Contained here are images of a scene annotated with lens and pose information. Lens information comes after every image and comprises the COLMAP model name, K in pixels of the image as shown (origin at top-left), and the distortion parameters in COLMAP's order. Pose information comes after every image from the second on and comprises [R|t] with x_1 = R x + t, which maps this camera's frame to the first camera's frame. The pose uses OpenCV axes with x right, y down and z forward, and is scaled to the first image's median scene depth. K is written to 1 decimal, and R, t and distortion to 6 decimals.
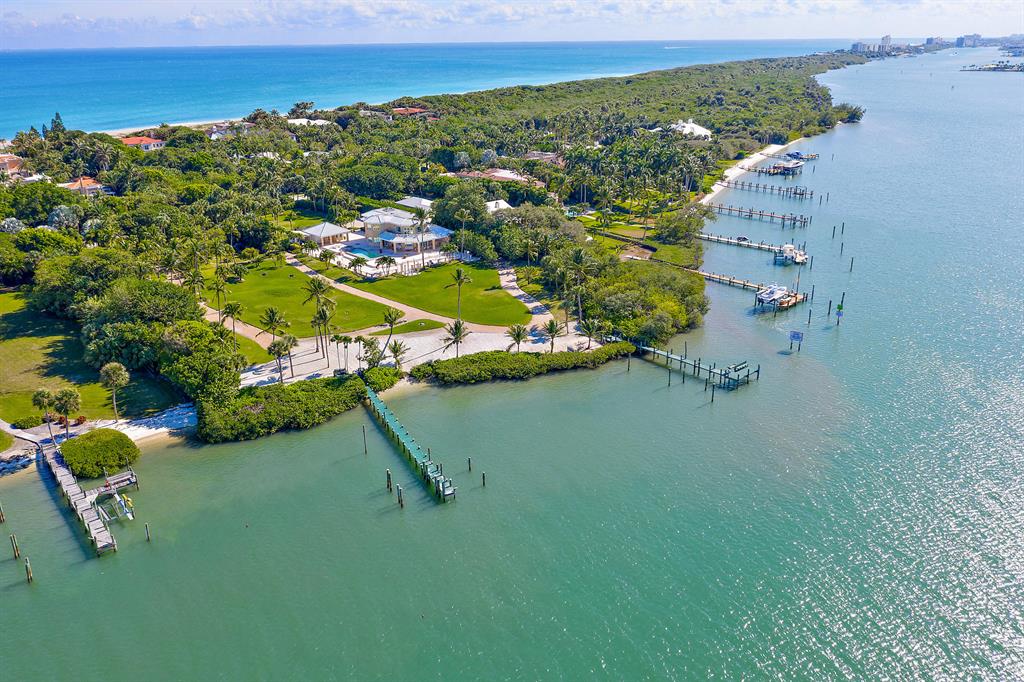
lens RADIAL K [[803.8, 0, 504.2], [0, 803.8, 334.6], [0, 0, 1]] dist [-0.004218, -0.007354]
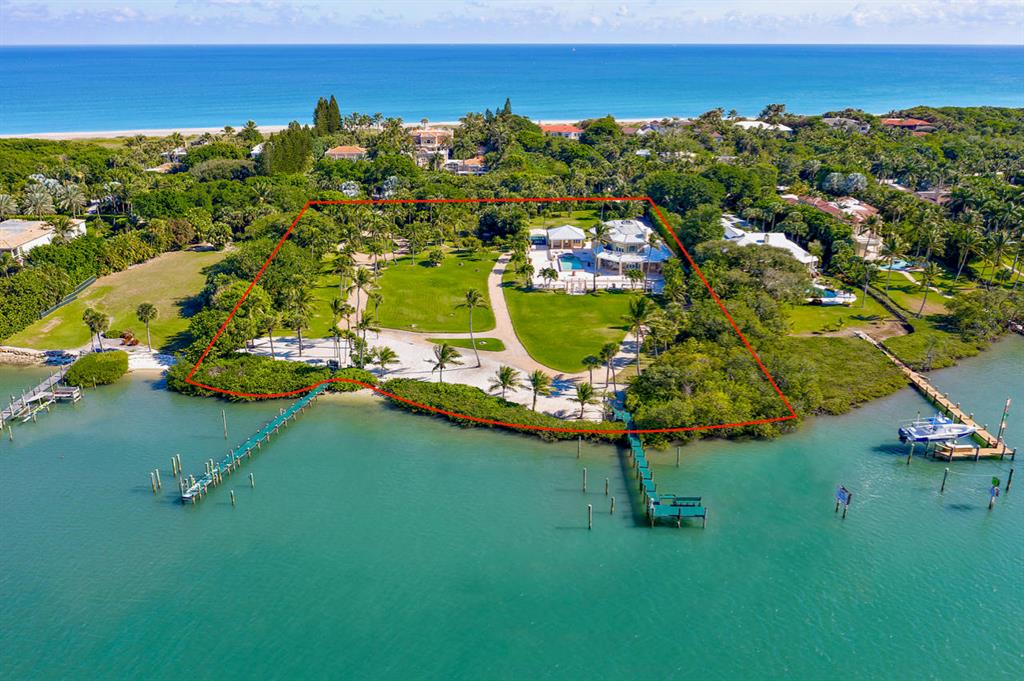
lens RADIAL K [[803.8, 0, 501.7], [0, 803.8, 348.5], [0, 0, 1]] dist [-0.004218, -0.007354]
pose [[0.747538, 0.245325, -0.617254, 0.460442], [-0.234738, 0.966901, 0.100006, -0.098829], [0.621357, 0.070134, 0.780382, 0.277006]]
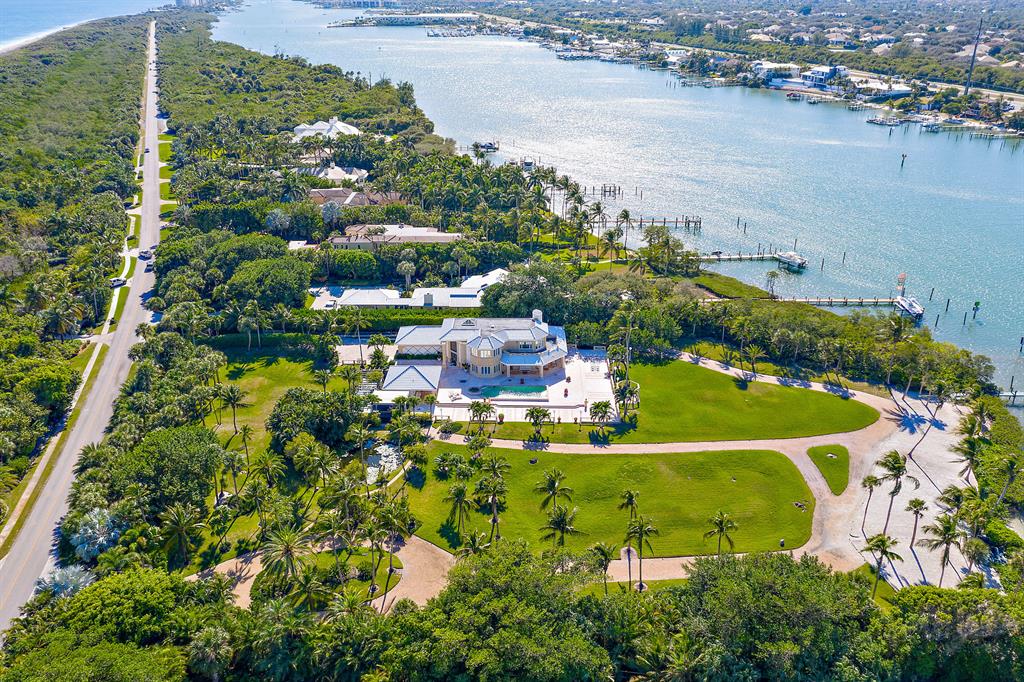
lens RADIAL K [[803.8, 0, 515.2], [0, 803.8, 337.5], [0, 0, 1]] dist [-0.004218, -0.007354]
pose [[0.674171, -0.292899, 0.678015, -0.807020], [0.250663, 0.954255, 0.162991, -0.330068], [-0.694739, 0.060069, 0.716749, 0.593809]]
